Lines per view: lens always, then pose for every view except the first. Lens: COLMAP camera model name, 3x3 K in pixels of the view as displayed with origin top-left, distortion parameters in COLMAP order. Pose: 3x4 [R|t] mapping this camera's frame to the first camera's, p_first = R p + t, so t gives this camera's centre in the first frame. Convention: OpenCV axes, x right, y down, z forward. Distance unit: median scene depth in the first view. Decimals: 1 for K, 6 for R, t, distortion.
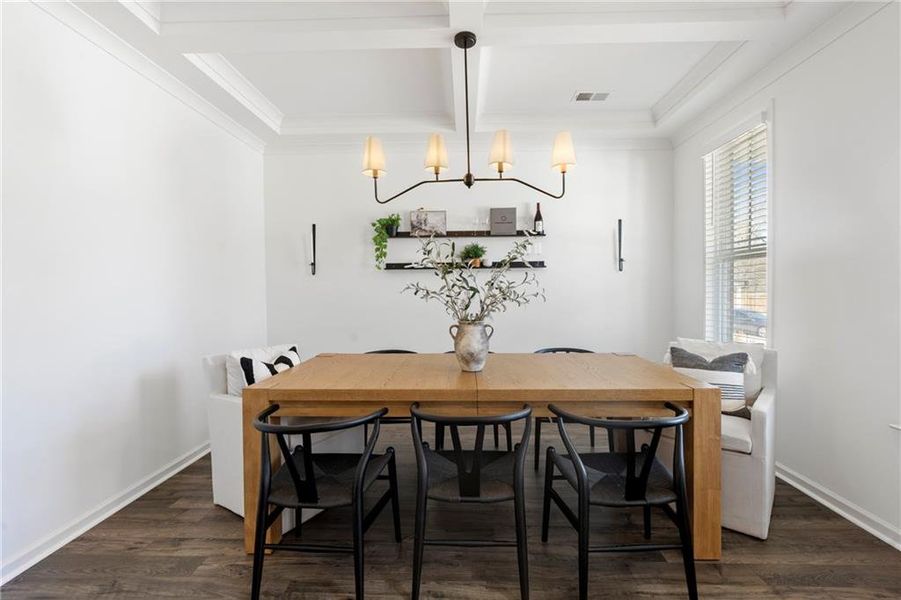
lens RADIAL K [[408.5, 0, 451.1], [0, 408.5, 300.8], [0, 0, 1]] dist [-0.004414, 0.001660]
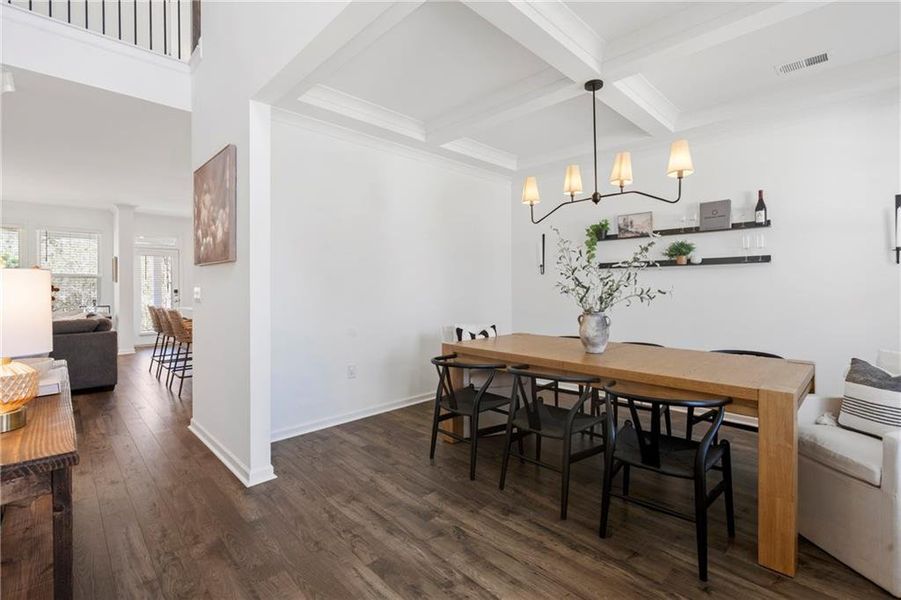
lens RADIAL K [[408.5, 0, 452.5], [0, 408.5, 293.9], [0, 0, 1]] dist [-0.004414, 0.001660]
pose [[0.717872, 0.019006, -0.695916, 0.355888], [-0.023587, 0.999717, 0.002971, 0.000236], [0.695775, 0.014282, 0.718117, -0.107648]]
